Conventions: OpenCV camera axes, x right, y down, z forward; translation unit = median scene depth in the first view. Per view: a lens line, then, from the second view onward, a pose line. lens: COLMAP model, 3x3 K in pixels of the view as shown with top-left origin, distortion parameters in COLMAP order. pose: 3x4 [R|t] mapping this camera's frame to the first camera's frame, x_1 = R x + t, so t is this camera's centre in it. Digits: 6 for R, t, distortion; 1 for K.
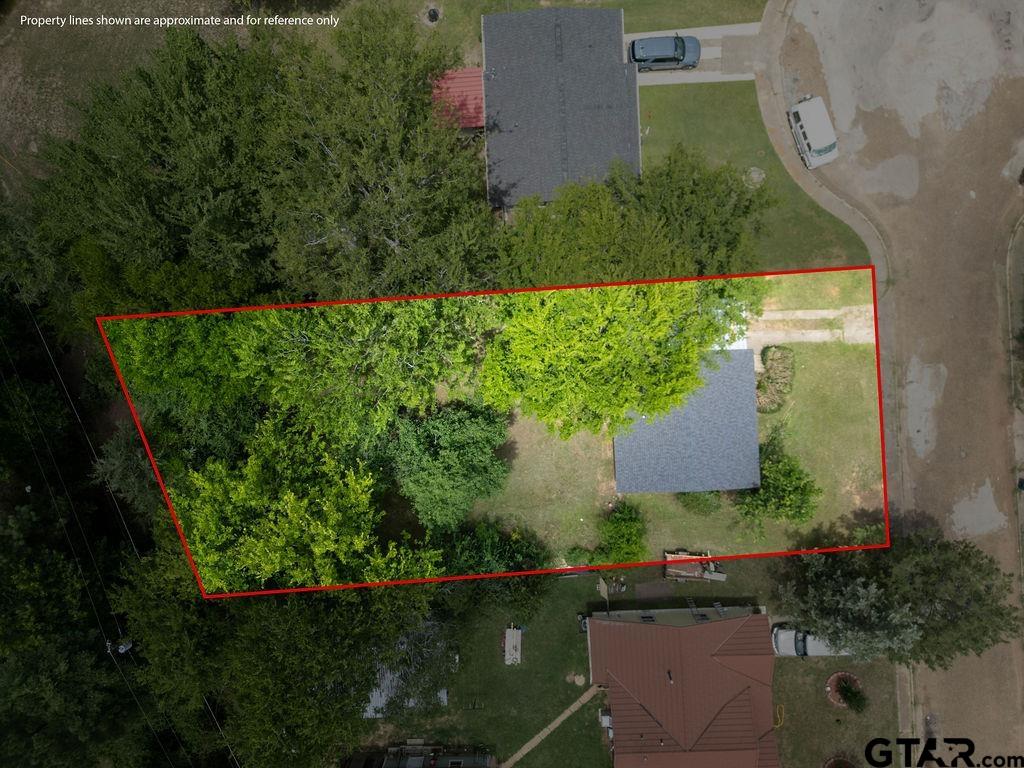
lens RADIAL K [[721.9, 0, 512.0], [0, 721.9, 384.0], [0, 0, 1]] dist [0.070721, -0.006562]
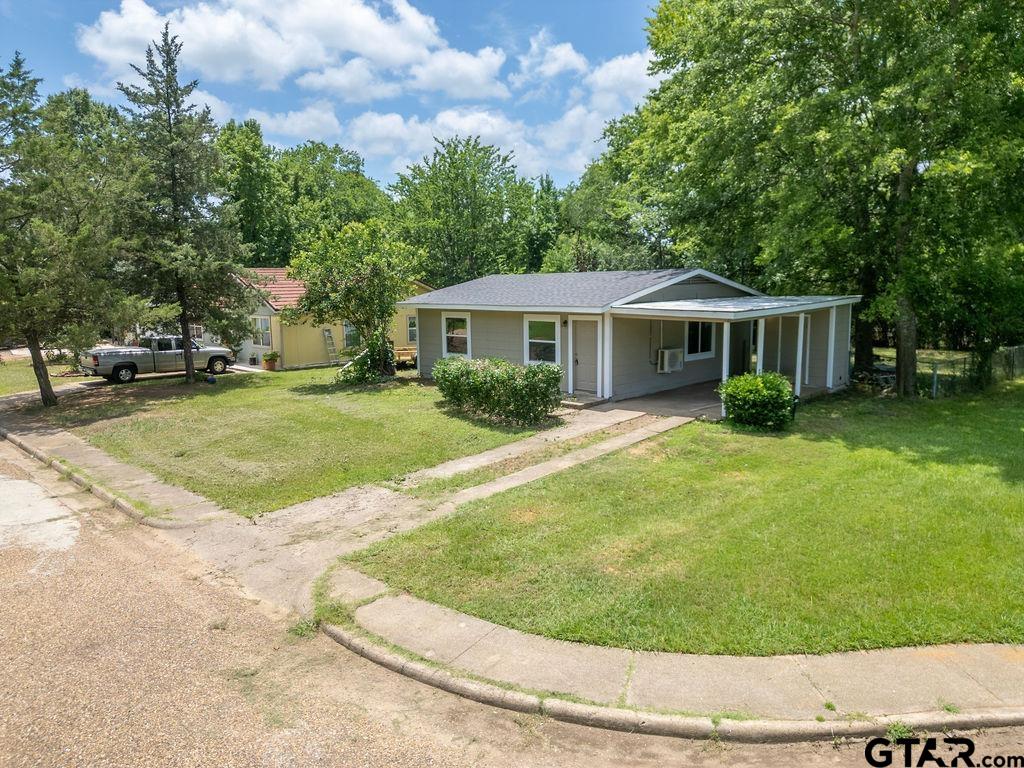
lens RADIAL K [[721.9, 0, 512.0], [0, 721.9, 384.0], [0, 0, 1]] dist [0.070721, -0.006562]
pose [[-0.754792, 0.096926, -0.648763, 0.590671], [-0.655473, -0.073196, 0.751663, -0.292973], [0.025369, 0.992596, 0.118781, 0.940101]]
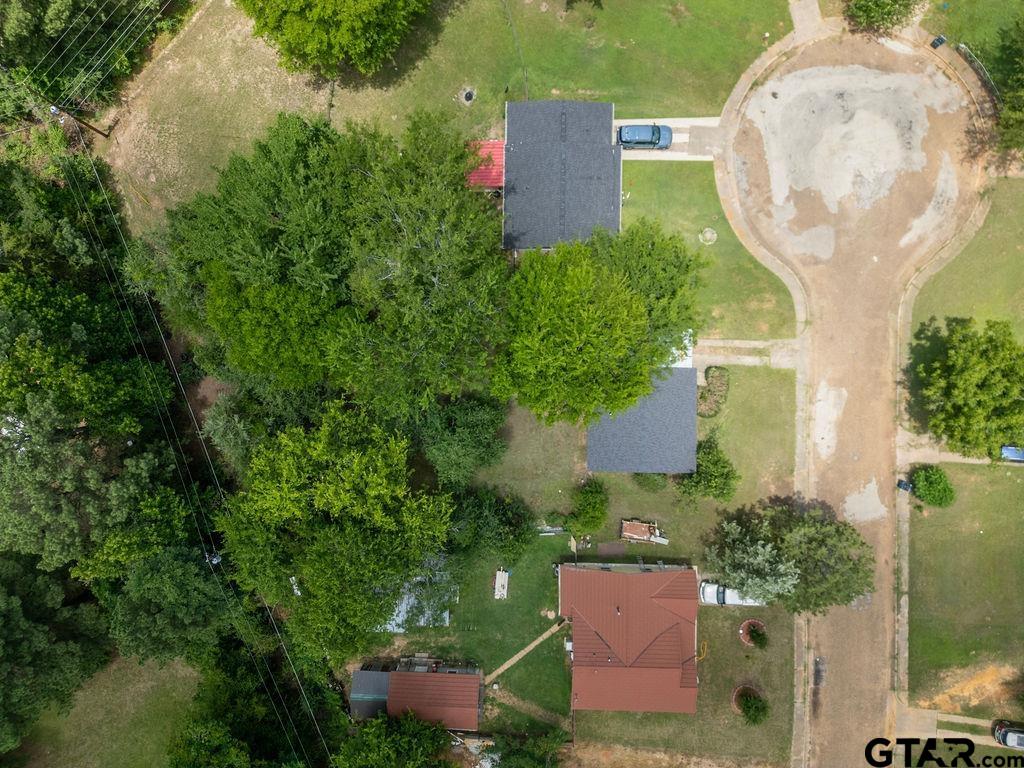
lens RADIAL K [[721.9, 0, 512.0], [0, 721.9, 384.0], [0, 0, 1]] dist [0.070721, -0.006562]
pose [[0.998233, 0.059399, 0.001305, -0.002725], [-0.059398, 0.998234, -0.001068, 0.002146], [-0.001366, 0.000988, 0.999999, -0.292264]]
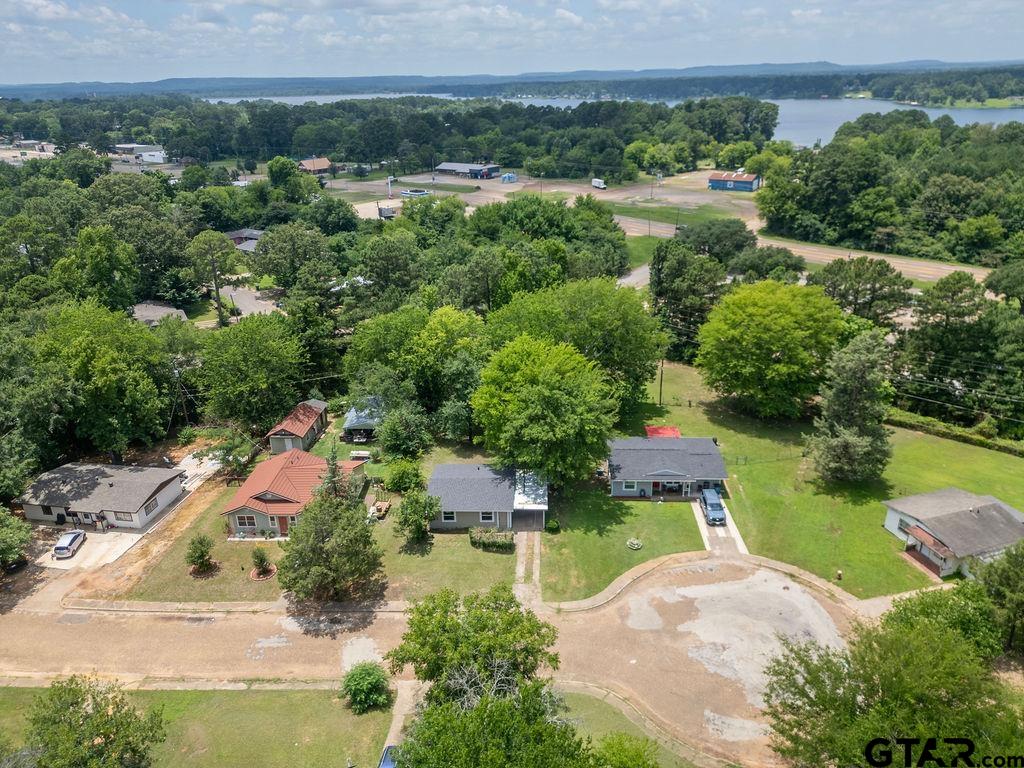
lens RADIAL K [[721.9, 0, 512.0], [0, 721.9, 384.0], [0, 0, 1]] dist [0.070721, -0.006562]
pose [[-0.087161, 0.390731, -0.916369, 1.526287], [-0.995604, -0.002512, 0.093626, -0.176339], [0.034281, 0.920501, 0.389232, 0.159776]]
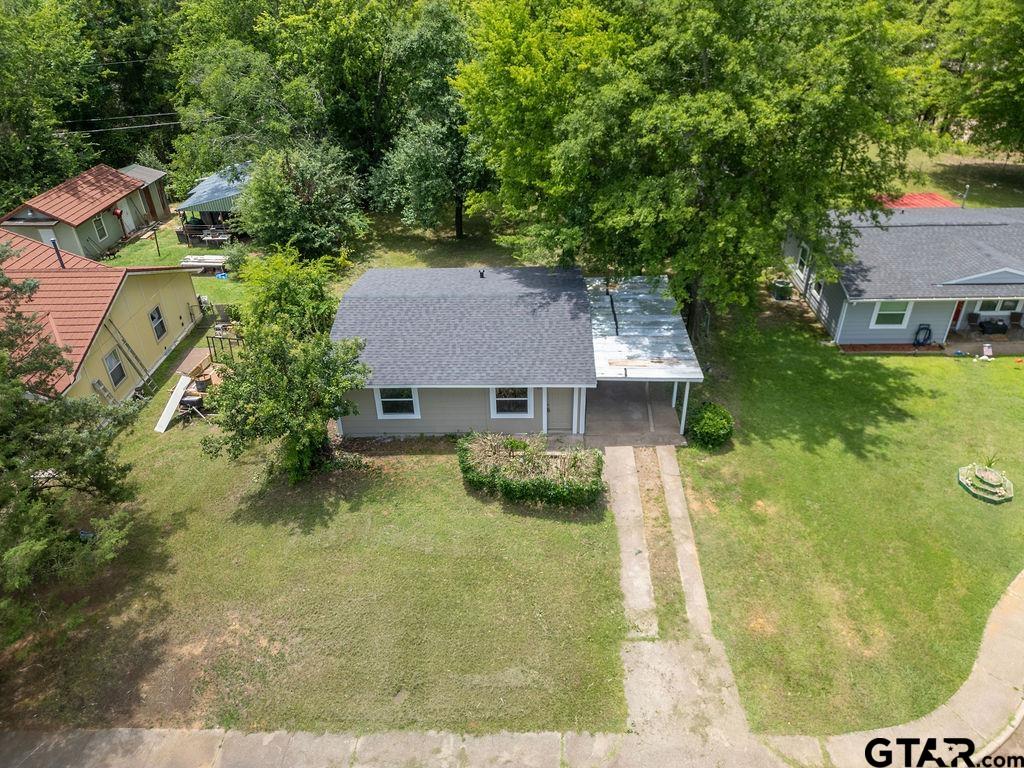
lens RADIAL K [[721.9, 0, 512.0], [0, 721.9, 384.0], [0, 0, 1]] dist [0.070721, -0.006562]
pose [[-0.072164, 0.534930, -0.841809, 0.700700], [-0.996791, -0.009374, 0.079493, -0.029031], [0.034632, 0.844844, 0.533890, 0.702073]]
